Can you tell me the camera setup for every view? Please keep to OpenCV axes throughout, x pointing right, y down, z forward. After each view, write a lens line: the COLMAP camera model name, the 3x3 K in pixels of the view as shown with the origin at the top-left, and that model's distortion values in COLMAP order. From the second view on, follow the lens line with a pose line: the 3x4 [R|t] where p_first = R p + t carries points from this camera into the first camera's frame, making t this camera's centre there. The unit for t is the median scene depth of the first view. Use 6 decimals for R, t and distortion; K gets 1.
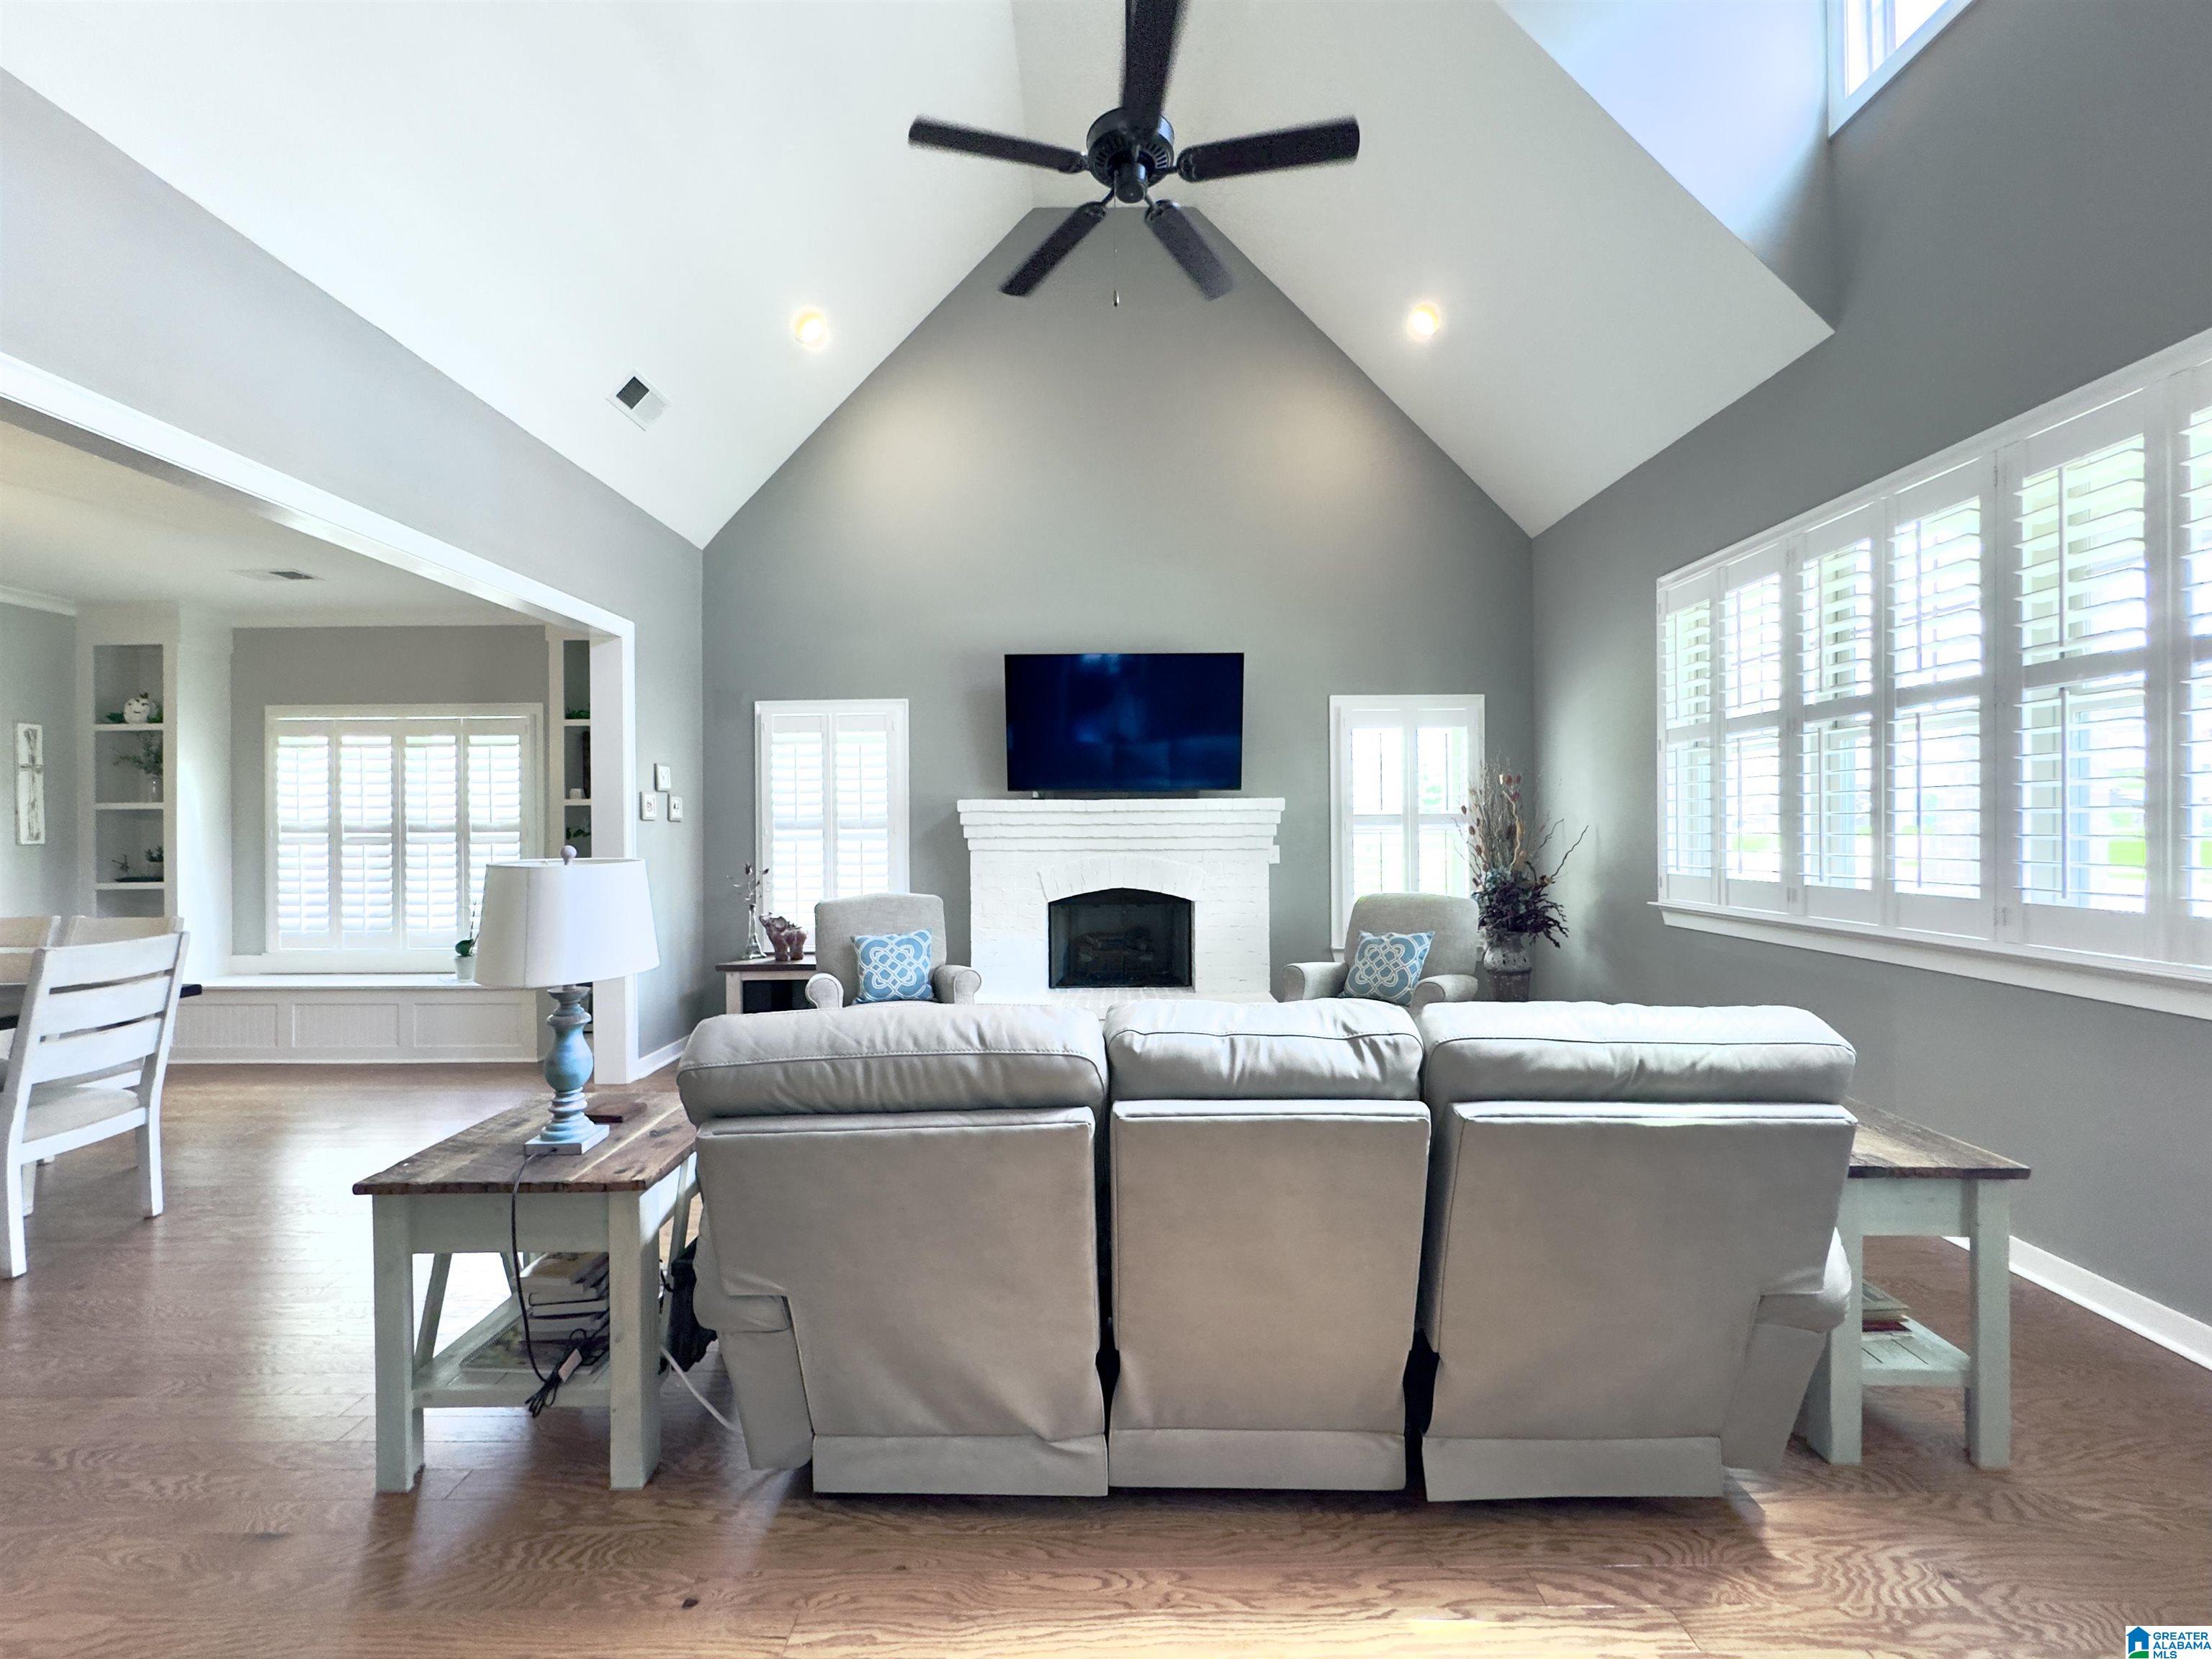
lens RADIAL K [[905.1, 0, 1109.0], [0, 905.1, 827.3], [0, 0, 1]] dist [-0.000362, -0.000744]
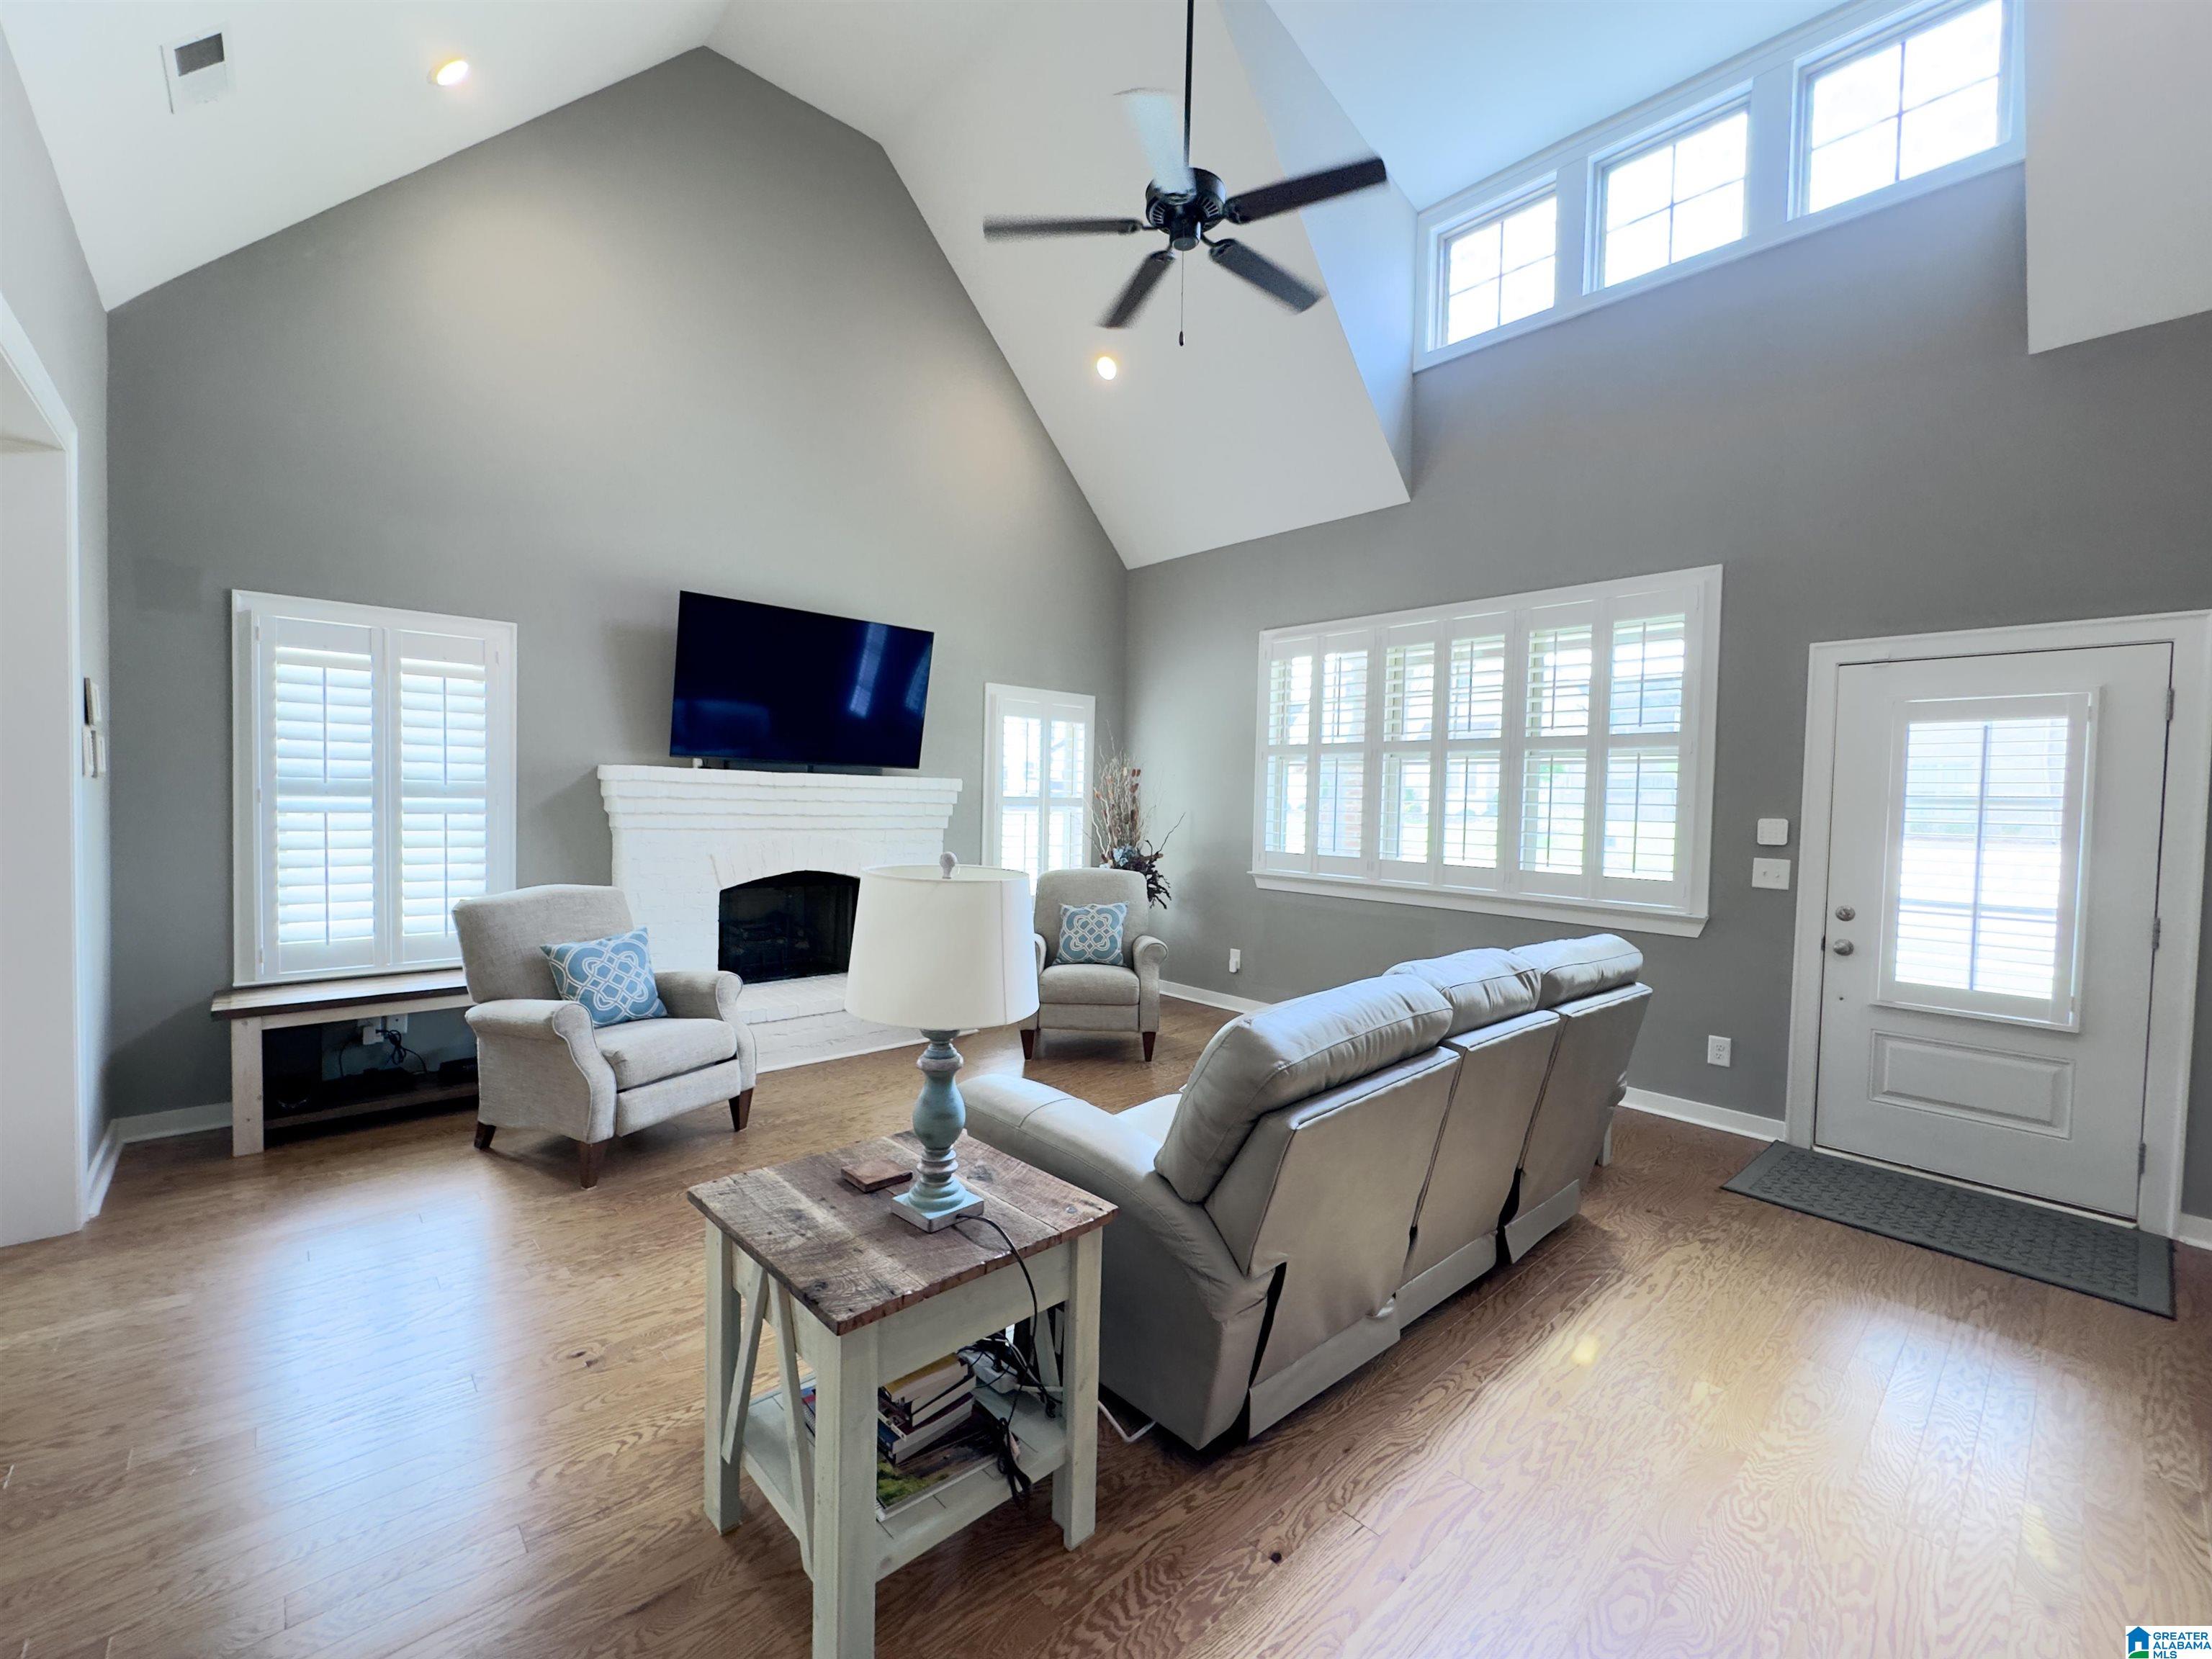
lens RADIAL K [[905.1, 0, 1161.7], [0, 905.1, 831.4], [0, 0, 1]] dist [-0.000362, -0.000744]
pose [[0.724910, 0.003483, 0.688835, -0.426127], [-0.031986, 0.999079, 0.028610, -0.011837], [-0.688100, -0.042773, 0.724354, 0.112581]]
